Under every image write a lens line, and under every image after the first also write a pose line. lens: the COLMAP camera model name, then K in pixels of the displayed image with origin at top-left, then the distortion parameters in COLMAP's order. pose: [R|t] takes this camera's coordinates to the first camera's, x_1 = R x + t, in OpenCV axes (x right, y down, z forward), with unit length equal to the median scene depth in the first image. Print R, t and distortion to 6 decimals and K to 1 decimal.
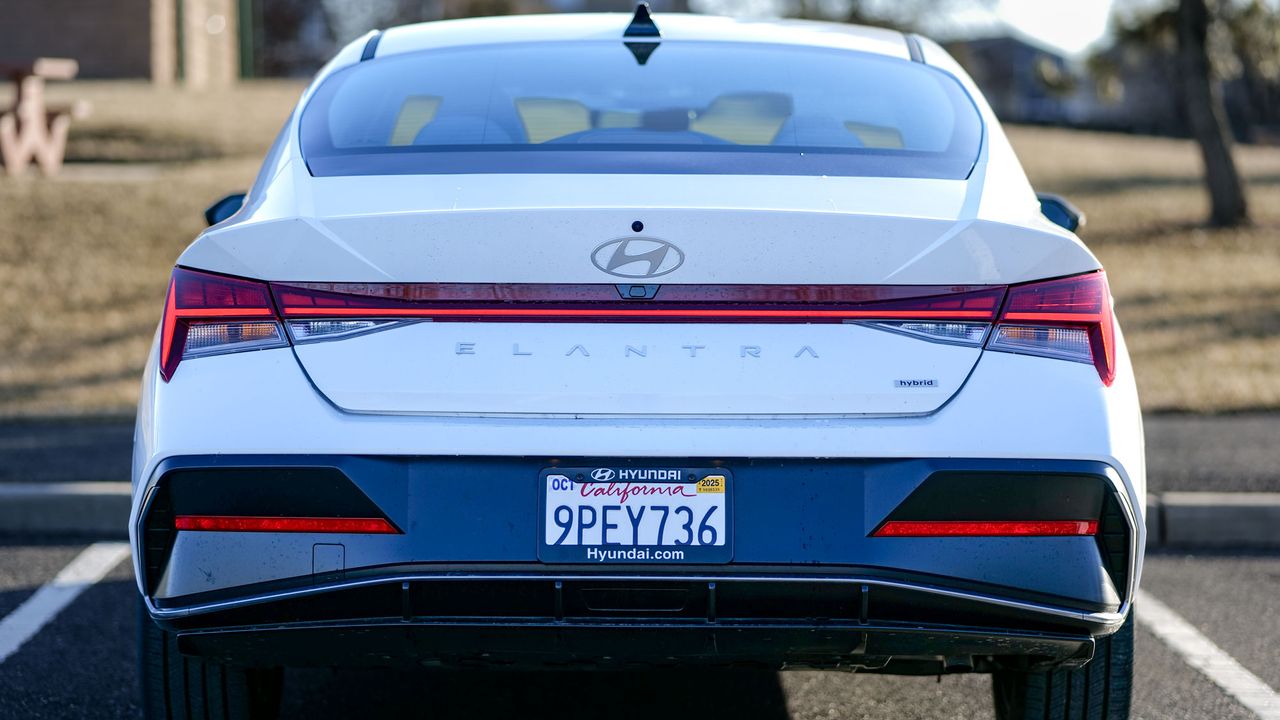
lens RADIAL K [[3445.1, 0, 640.0], [0, 3445.1, 360.0], [0, 0, 1]] dist [-0.048768, -0.041518]
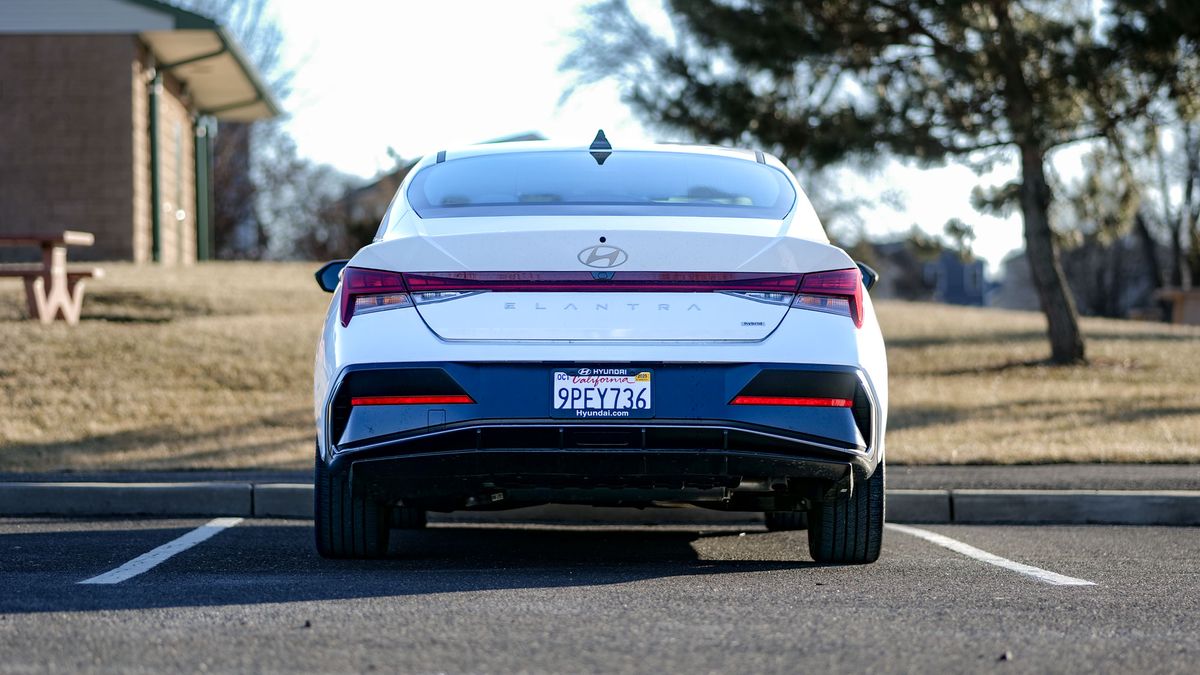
lens RADIAL K [[3796.4, 0, 600.0], [0, 3796.4, 337.5], [0, 0, 1]] dist [-0.198788, -1.392624]
pose [[0.999918, -0.001363, 0.012729, -0.028131], [0.002312, 0.997192, -0.074855, 0.165901], [-0.012591, 0.074879, 0.997113, -1.029907]]
